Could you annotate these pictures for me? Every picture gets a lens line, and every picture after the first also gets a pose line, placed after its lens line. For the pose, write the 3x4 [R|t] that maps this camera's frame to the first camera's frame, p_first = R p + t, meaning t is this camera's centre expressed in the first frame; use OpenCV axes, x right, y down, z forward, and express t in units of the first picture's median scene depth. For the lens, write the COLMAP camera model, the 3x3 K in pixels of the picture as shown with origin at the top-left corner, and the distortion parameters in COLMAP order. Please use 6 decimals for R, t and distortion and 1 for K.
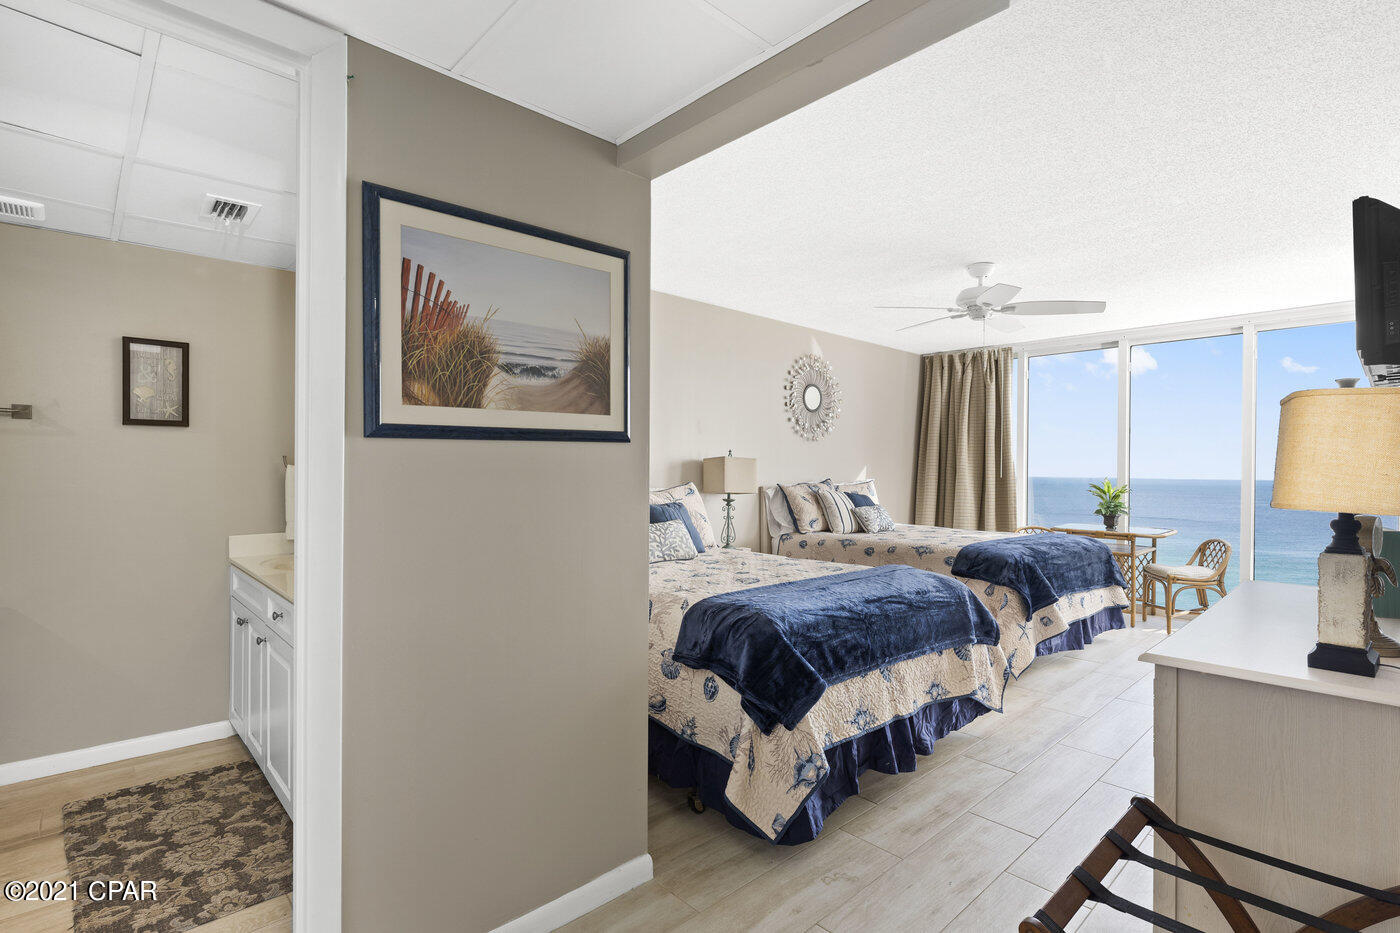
lens RADIAL K [[658.9, 0, 700.0], [0, 658.9, 466.5], [0, 0, 1]] dist [-0.003804, -0.000869]
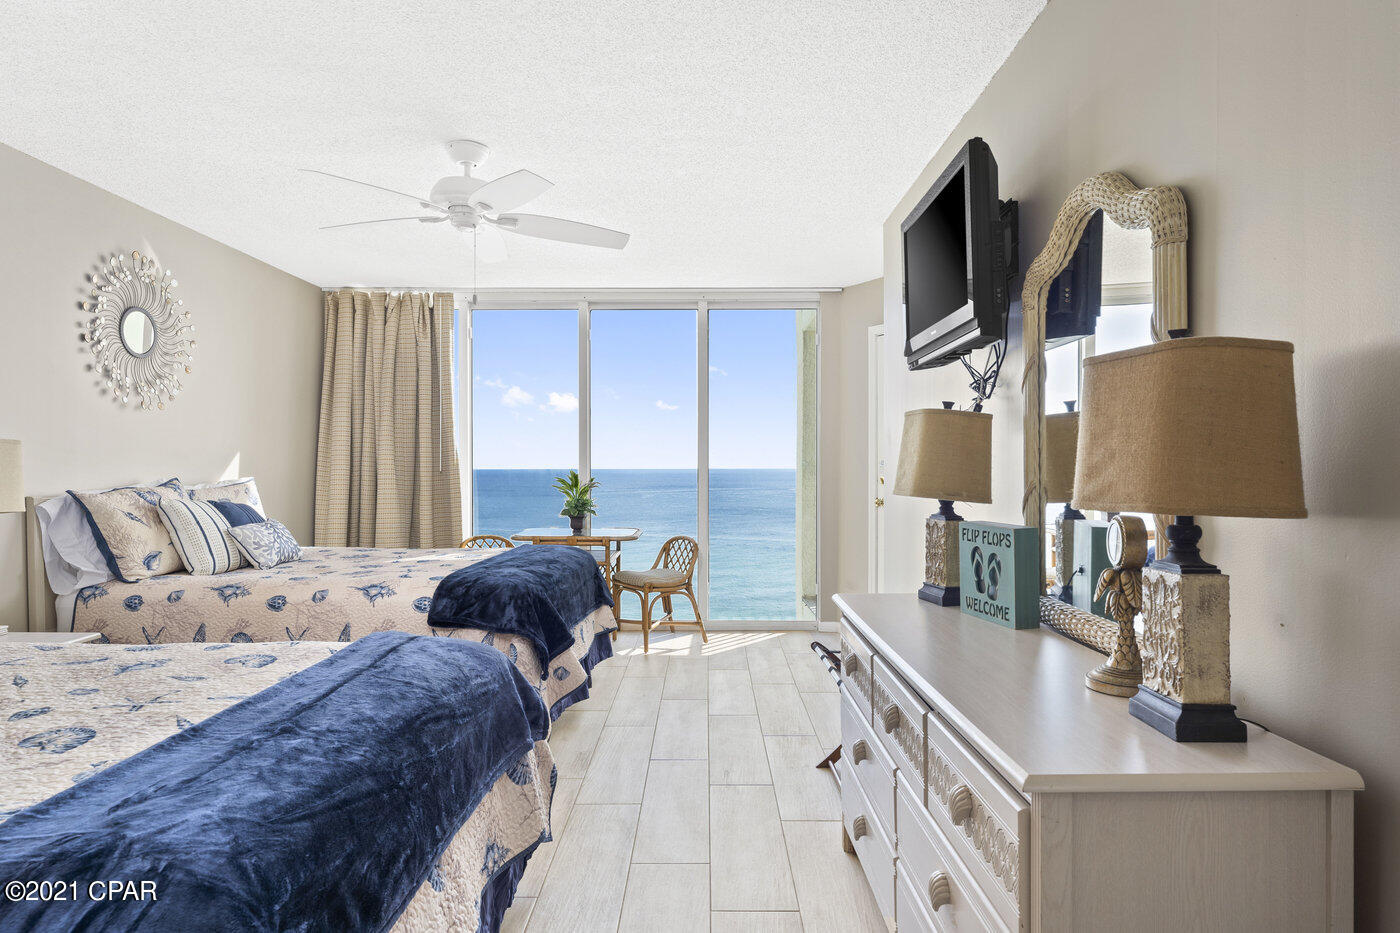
lens RADIAL K [[836.9, 0, 700.0], [0, 836.9, 466.5], [0, 0, 1]] dist [-0.001934, 0.001100]
pose [[0.690845, -0.011738, 0.722907, -0.013432], [0.003063, 0.999907, 0.013309, 0.000851], [-0.722996, -0.006980, 0.690817, 0.202876]]
